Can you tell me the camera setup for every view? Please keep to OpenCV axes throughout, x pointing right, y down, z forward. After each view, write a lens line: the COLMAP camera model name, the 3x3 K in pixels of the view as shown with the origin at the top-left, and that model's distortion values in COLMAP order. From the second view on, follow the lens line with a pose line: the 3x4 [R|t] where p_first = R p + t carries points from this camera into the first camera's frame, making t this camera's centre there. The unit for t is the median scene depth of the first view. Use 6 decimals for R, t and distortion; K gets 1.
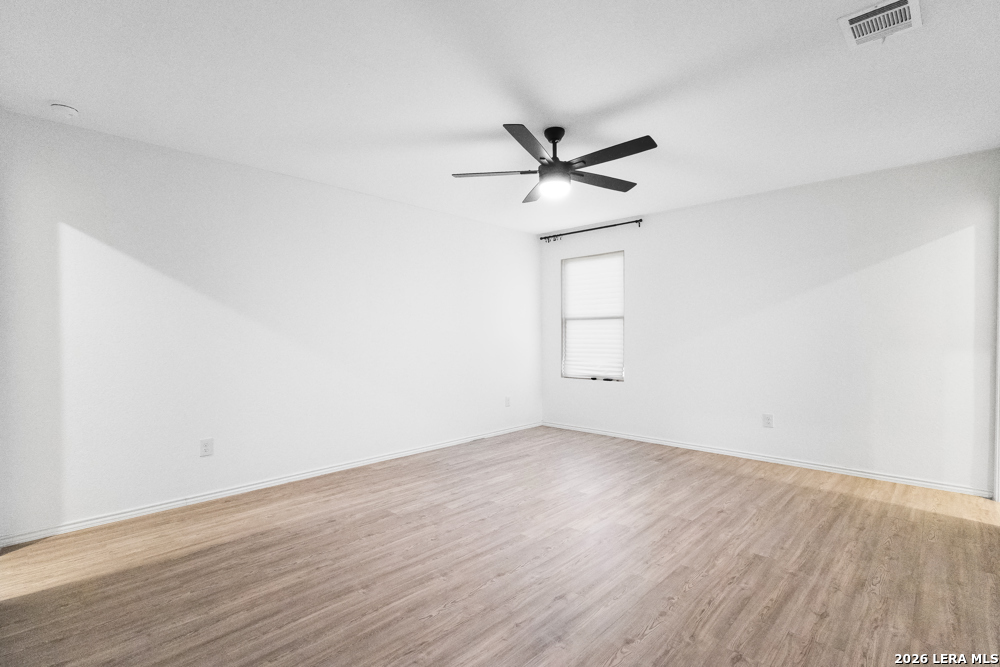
lens RADIAL K [[470.9, 0, 496.6], [0, 470.9, 336.5], [0, 0, 1]] dist [0.001752, 0.000401]
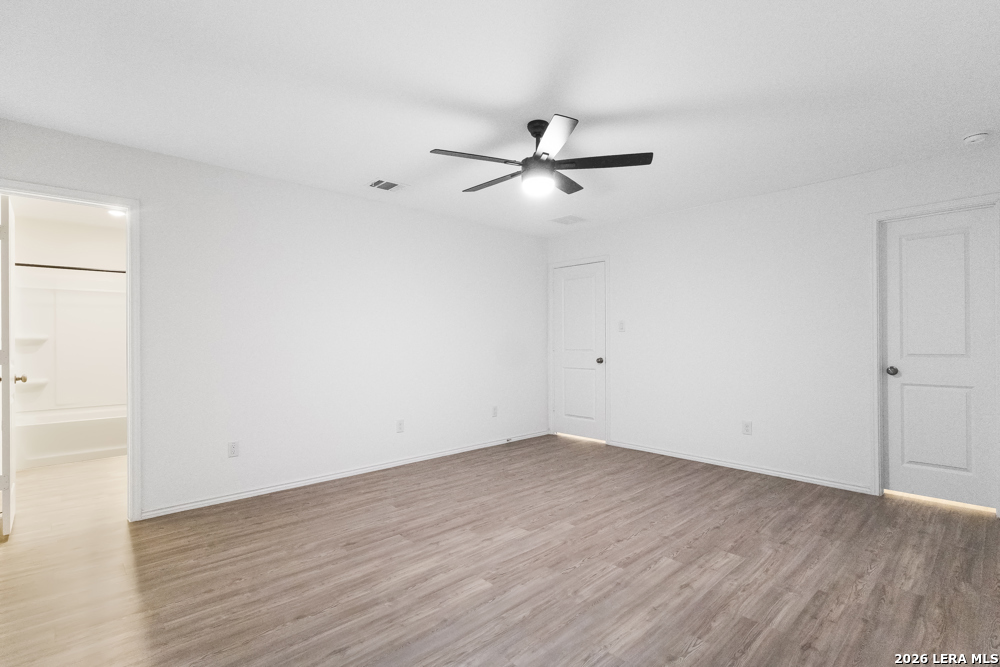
lens RADIAL K [[470.9, 0, 496.6], [0, 470.9, 336.5], [0, 0, 1]] dist [0.001752, 0.000401]
pose [[-0.997934, 0.009460, 0.063551, 0.145843], [0.009115, 0.999942, -0.005723, -0.010964], [-0.063602, -0.005131, -0.997962, 1.928142]]
